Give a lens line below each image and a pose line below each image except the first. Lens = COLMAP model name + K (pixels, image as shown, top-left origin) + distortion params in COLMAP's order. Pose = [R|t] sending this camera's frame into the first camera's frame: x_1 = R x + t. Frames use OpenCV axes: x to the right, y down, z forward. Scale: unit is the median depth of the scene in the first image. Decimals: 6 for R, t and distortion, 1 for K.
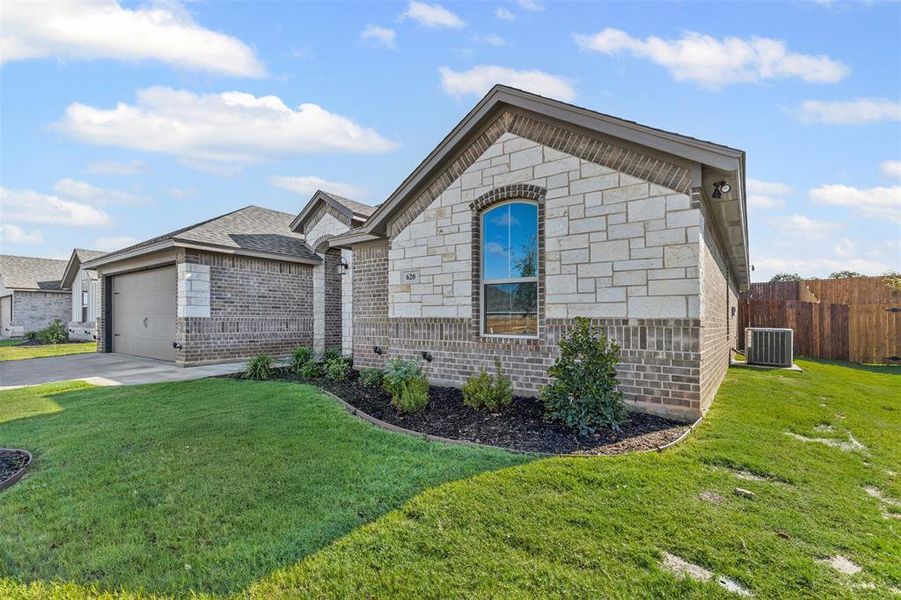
lens RADIAL K [[411.1, 0, 453.1], [0, 411.1, 325.3], [0, 0, 1]] dist [0.002177, 0.000279]
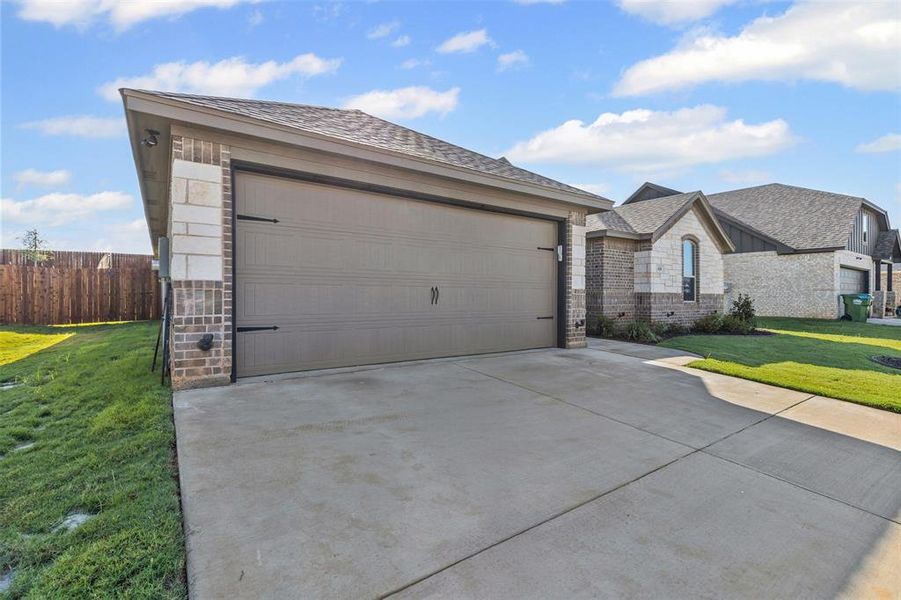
lens RADIAL K [[409.1, 0, 448.2], [0, 409.1, 298.8], [0, 0, 1]] dist [0.003626, -0.000031]
pose [[0.345926, -0.011205, 0.938195, -2.266413], [-0.002452, 0.999914, 0.012846, -0.014942], [-0.938259, -0.006744, 0.345869, 1.394230]]
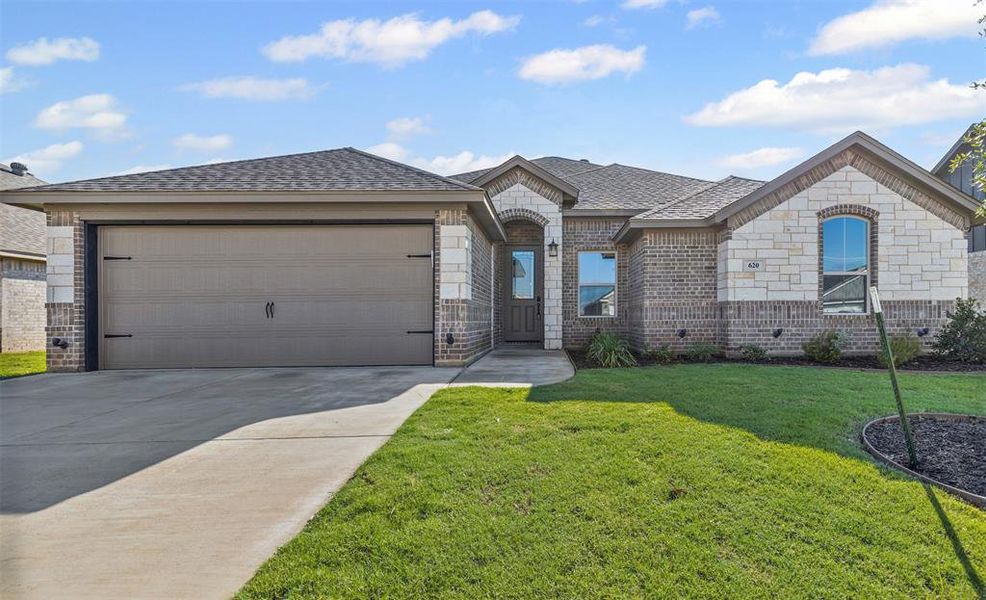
lens RADIAL K [[435.4, 0, 492.4], [0, 435.4, 324.8], [0, 0, 1]] dist [-0.003056, -0.000180]
pose [[0.796862, -0.019624, 0.603843, -1.609602], [0.018380, 0.999797, 0.008238, 0.028268], [-0.603882, 0.004534, 0.797061, 0.532758]]
